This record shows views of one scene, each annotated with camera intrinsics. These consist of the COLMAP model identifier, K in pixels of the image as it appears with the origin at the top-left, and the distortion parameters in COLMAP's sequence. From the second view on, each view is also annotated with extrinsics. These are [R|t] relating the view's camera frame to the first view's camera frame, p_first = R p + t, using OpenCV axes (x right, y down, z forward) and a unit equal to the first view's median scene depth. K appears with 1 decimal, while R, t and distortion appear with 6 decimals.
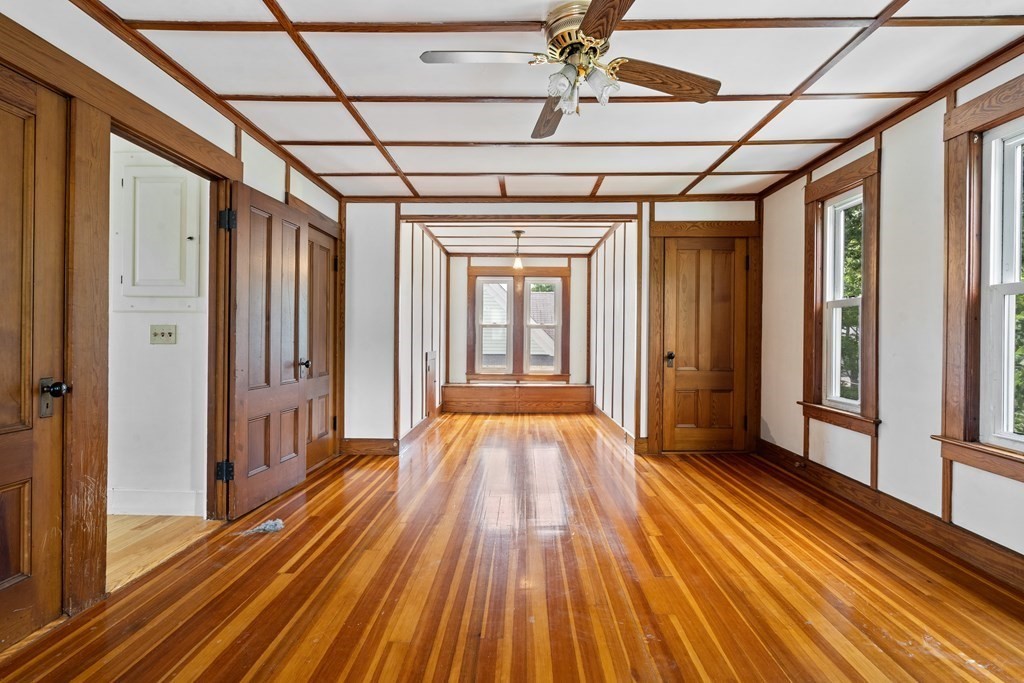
lens RADIAL K [[468.9, 0, 515.2], [0, 468.9, 334.4], [0, 0, 1]] dist [-0.001421, 0.000354]
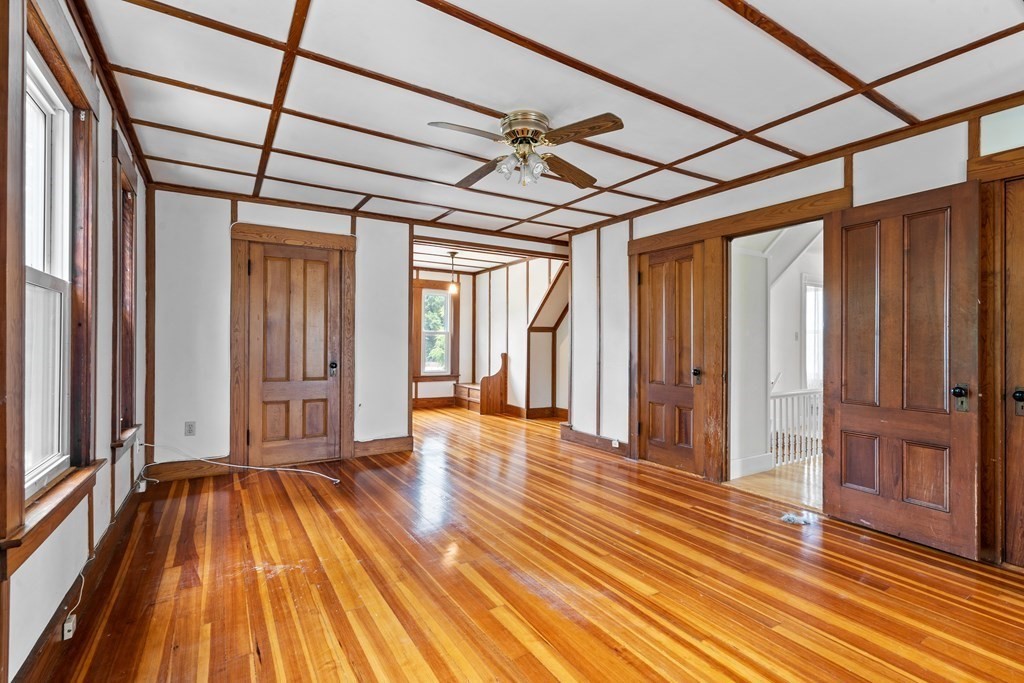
lens RADIAL K [[463.7, 0, 511.1], [0, 463.7, 345.1], [0, 0, 1]] dist [-0.003201, 0.000134]
pose [[-0.834463, -0.012374, -0.550925, 0.461849], [-0.012251, 0.999917, -0.003902, 0.002036], [0.550928, 0.003493, -0.834545, 1.078042]]
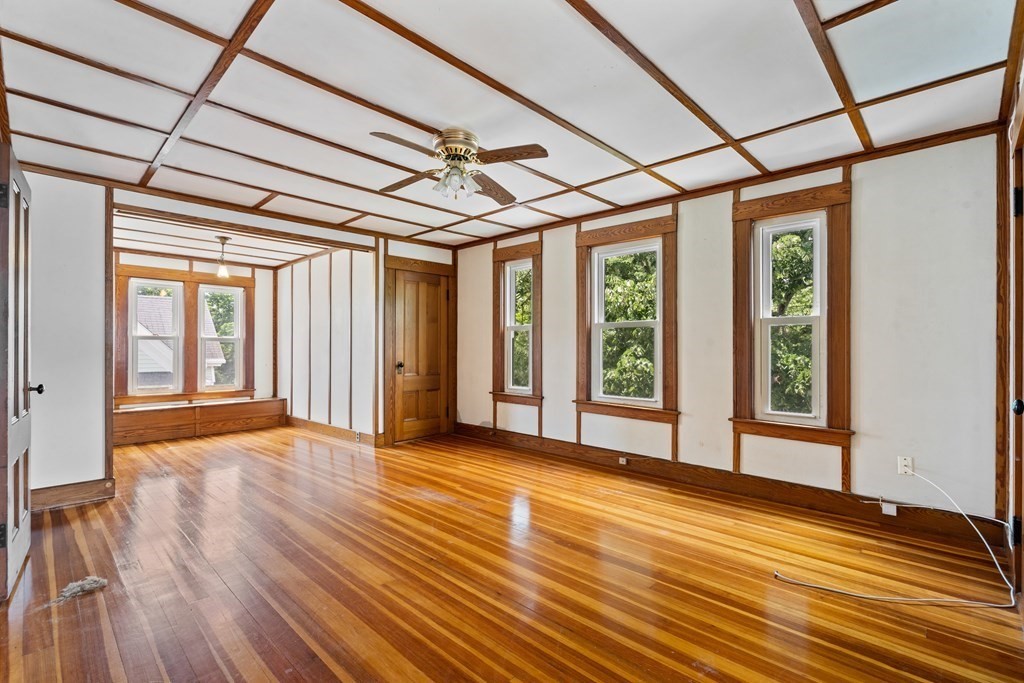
lens RADIAL K [[463.7, 0, 511.1], [0, 463.7, 345.1], [0, 0, 1]] dist [-0.003201, 0.000134]
pose [[0.680715, -0.000633, 0.732549, -0.421737], [0.002637, 0.999995, -0.001587, -0.004637], [-0.732544, 0.003012, 0.680713, -0.064023]]
